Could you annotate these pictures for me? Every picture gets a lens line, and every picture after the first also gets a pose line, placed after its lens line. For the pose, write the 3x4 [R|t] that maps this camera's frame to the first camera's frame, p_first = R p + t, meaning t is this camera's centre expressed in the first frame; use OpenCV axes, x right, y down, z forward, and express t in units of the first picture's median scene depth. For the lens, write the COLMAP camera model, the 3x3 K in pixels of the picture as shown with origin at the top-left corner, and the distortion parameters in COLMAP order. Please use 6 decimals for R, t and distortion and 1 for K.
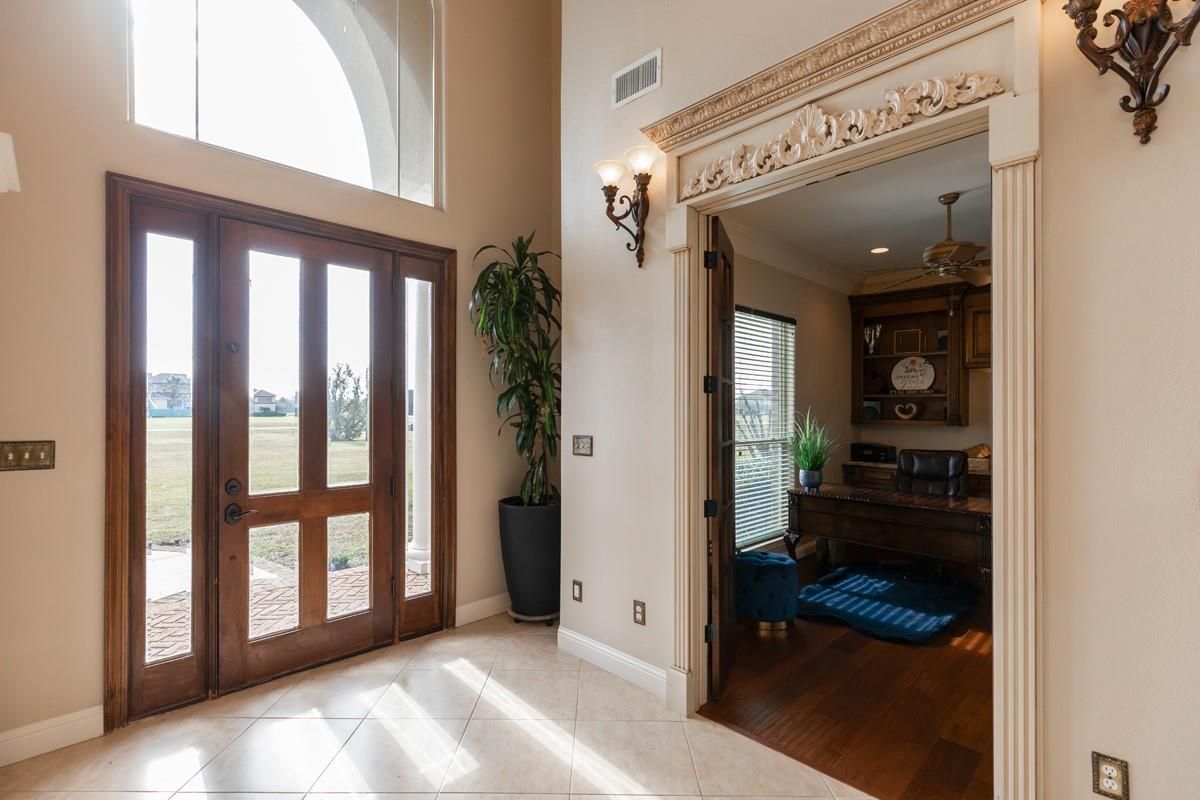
lens RADIAL K [[544.5, 0, 606.9], [0, 544.5, 406.8], [0, 0, 1]] dist [0.002460, -0.001050]
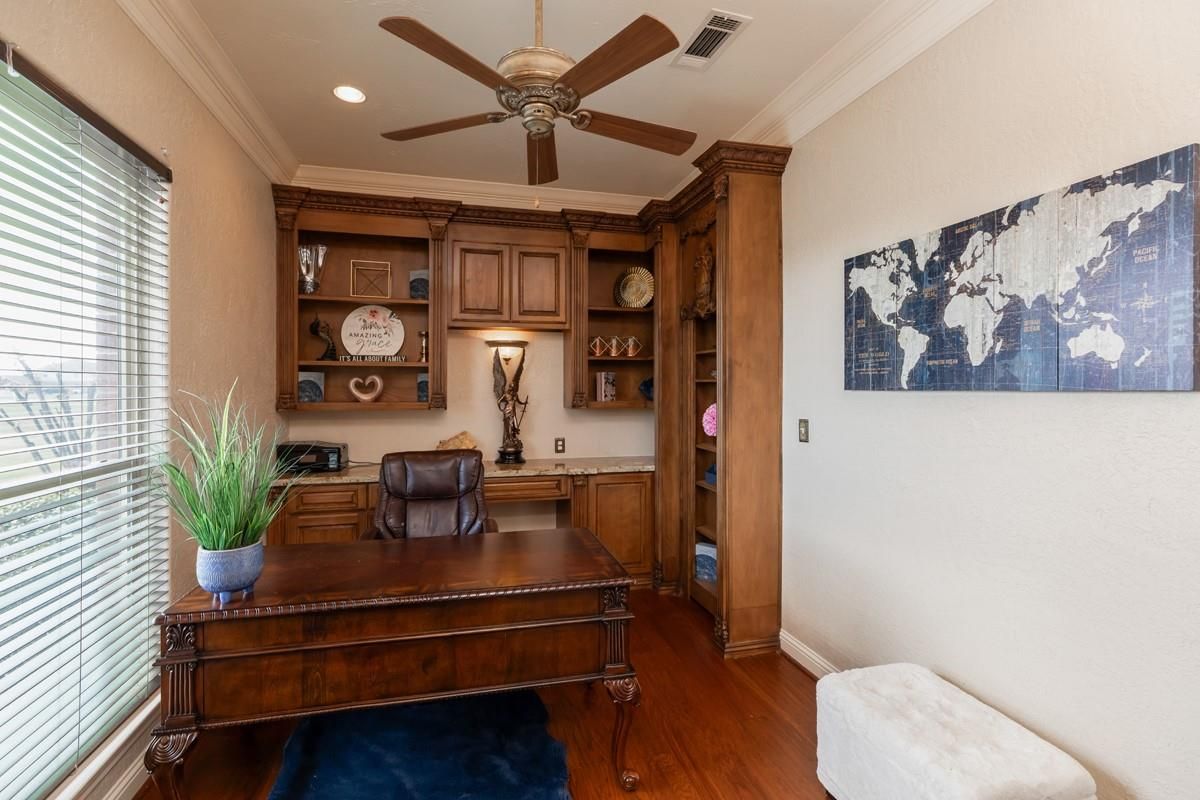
lens RADIAL K [[544.5, 0, 593.9], [0, 544.5, 388.0], [0, 0, 1]] dist [0.002460, -0.001050]
pose [[0.507567, -0.021755, 0.861338, 0.225113], [0.002446, 0.999714, 0.023809, -0.012091], [-0.861609, -0.009978, 0.507475, 0.763493]]
